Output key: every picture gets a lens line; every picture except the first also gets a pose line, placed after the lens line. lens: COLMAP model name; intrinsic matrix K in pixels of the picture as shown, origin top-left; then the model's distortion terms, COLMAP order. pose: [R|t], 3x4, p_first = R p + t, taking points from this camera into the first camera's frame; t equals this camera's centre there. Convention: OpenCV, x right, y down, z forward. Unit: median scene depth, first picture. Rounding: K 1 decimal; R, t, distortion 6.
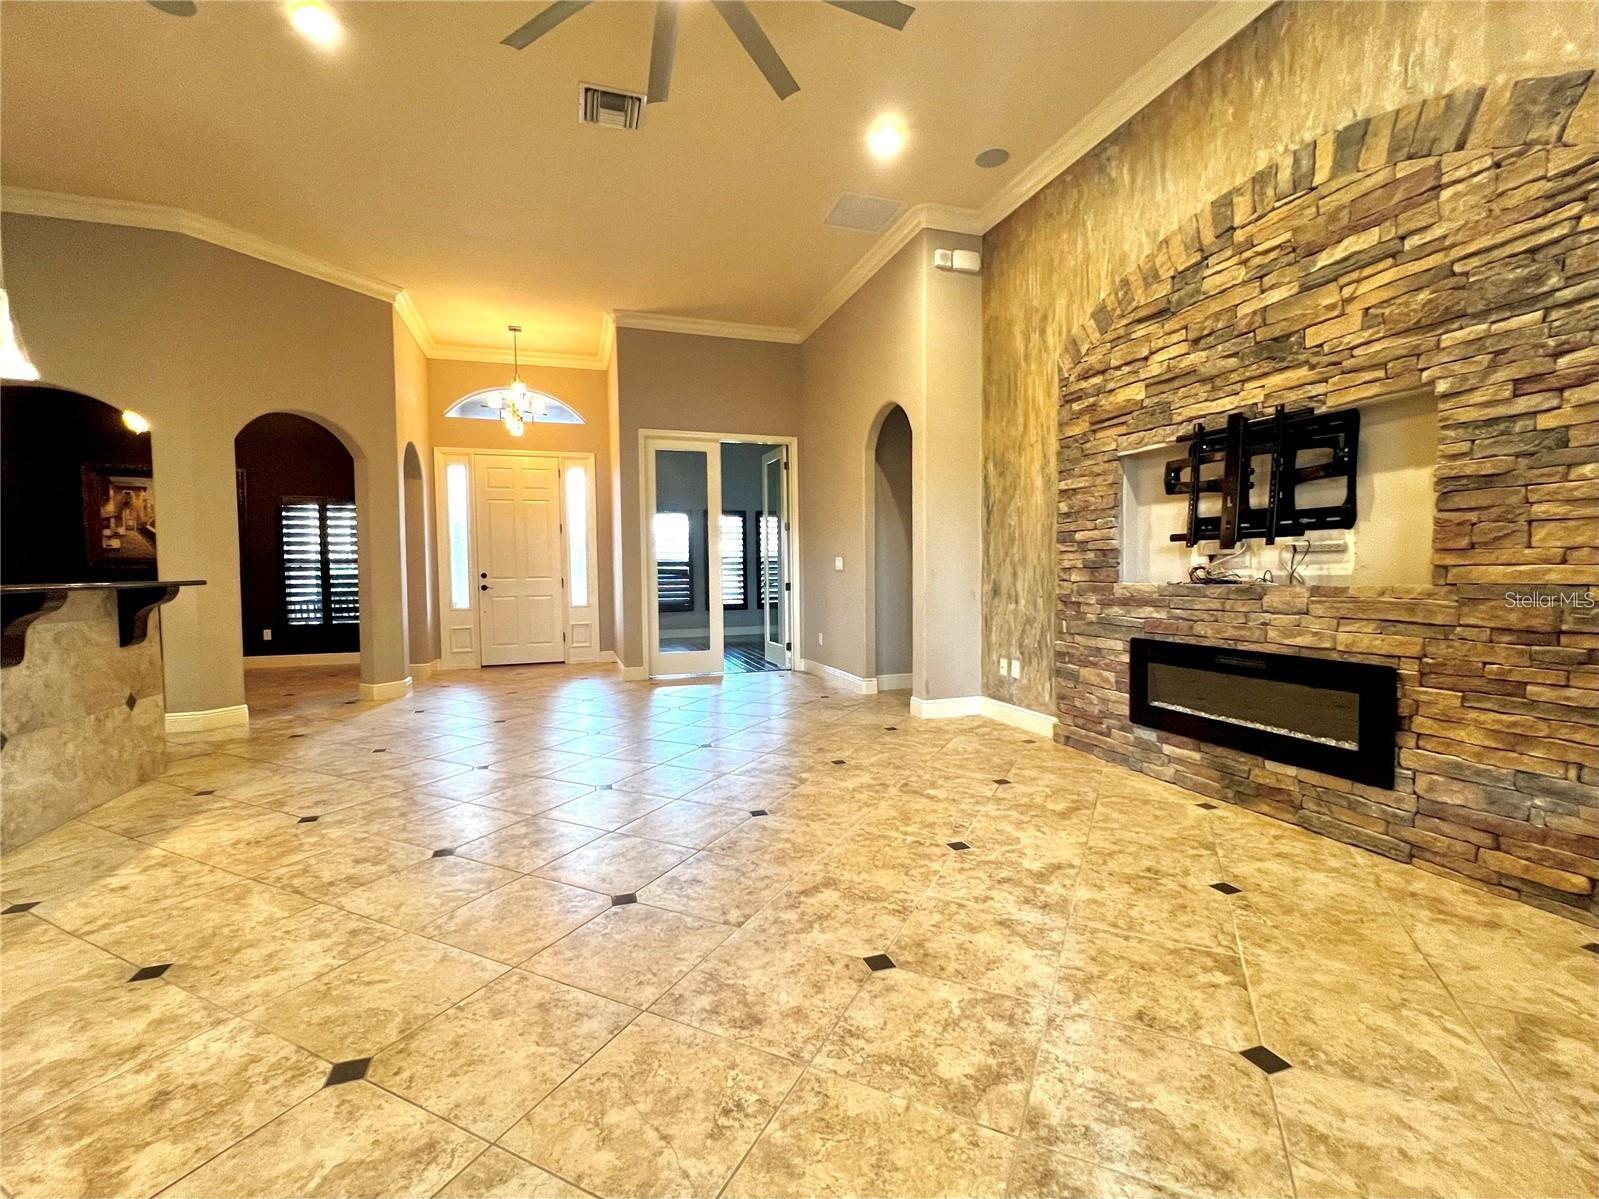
lens RADIAL K [[680.9, 0, 802.9], [0, 680.9, 613.0], [0, 0, 1]] dist [-0.009825, 0.000474]
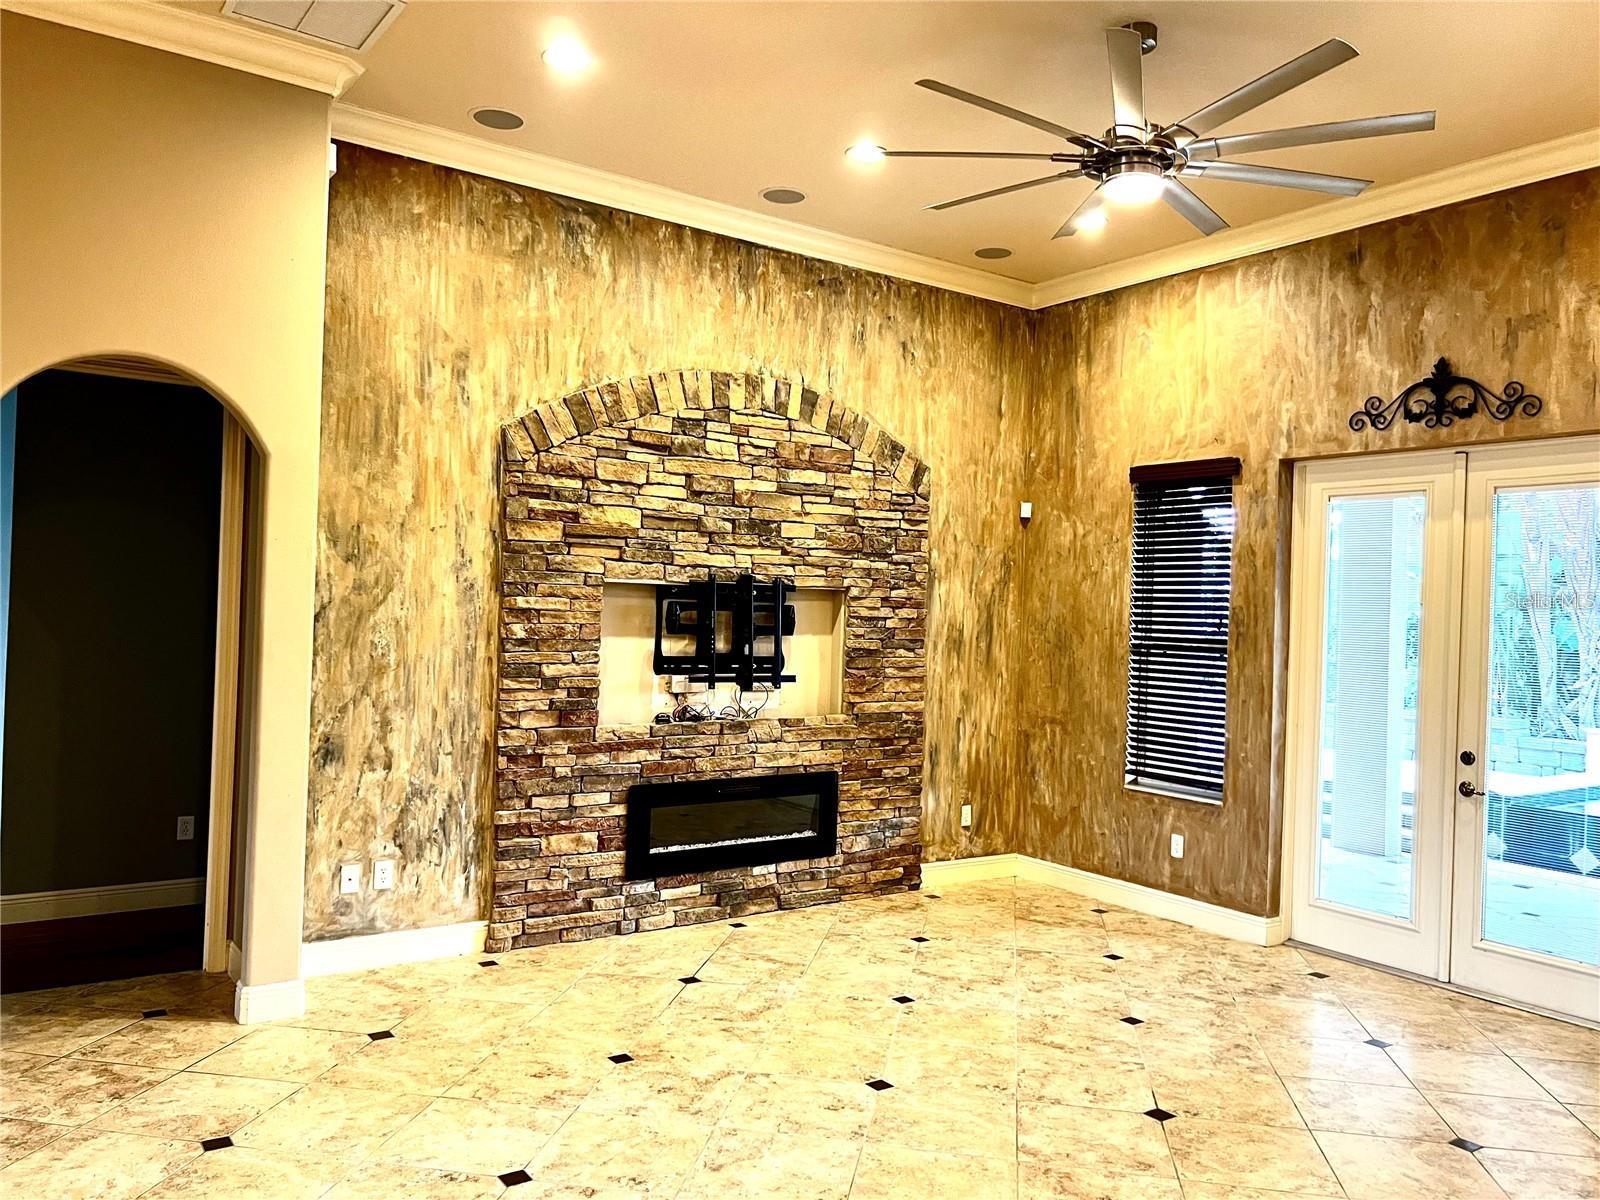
lens RADIAL K [[1198.8, 0, 781.0], [0, 1198.8, 622.6], [0, 0, 1]] dist [0.081532, -0.091129]
pose [[-0.260974, -0.009489, 0.965299, -1.435478], [0.034583, 0.999218, 0.019172, -0.264609], [-0.964726, 0.038387, -0.260442, 1.564375]]
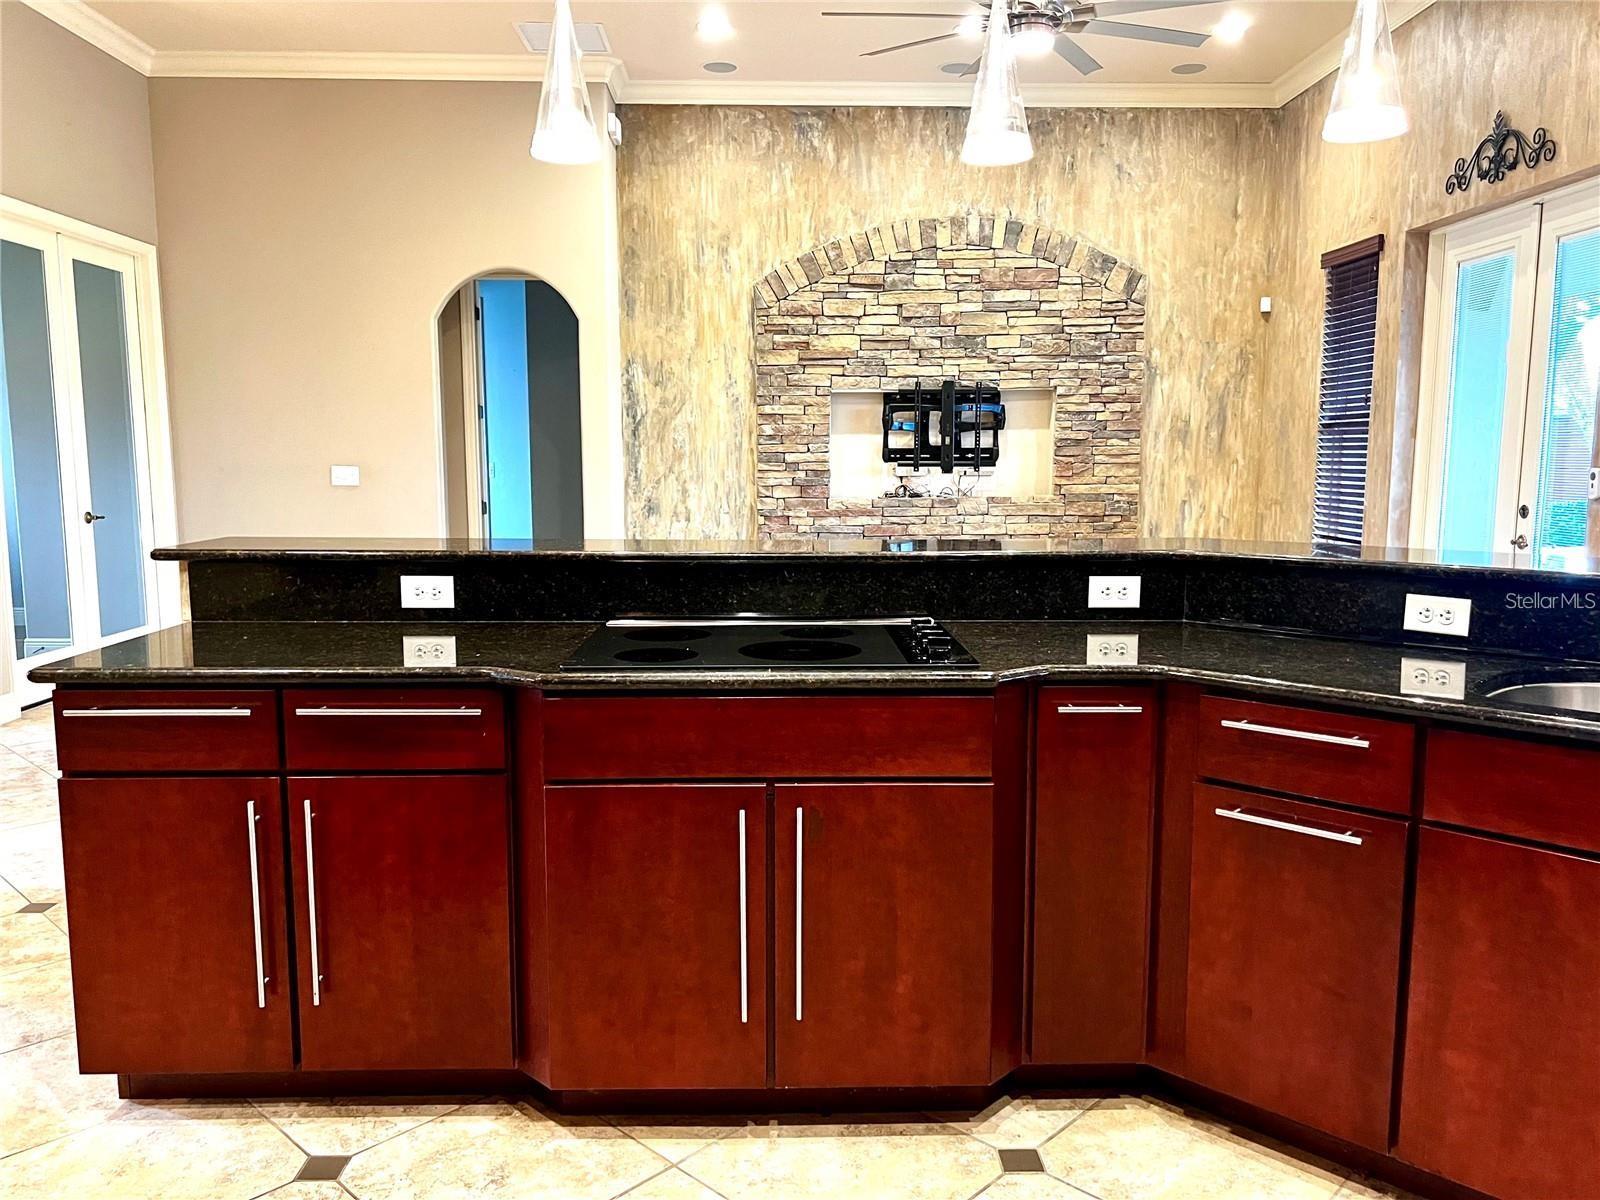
lens RADIAL K [[1198.8, 0, 790.0], [0, 1198.8, 609.7], [0, 0, 1]] dist [0.081532, -0.091129]
pose [[0.326562, -0.113941, 0.938283, -2.107533], [0.058026, 0.993252, 0.100421, -0.087430], [-0.943393, 0.021651, 0.330970, 0.495677]]
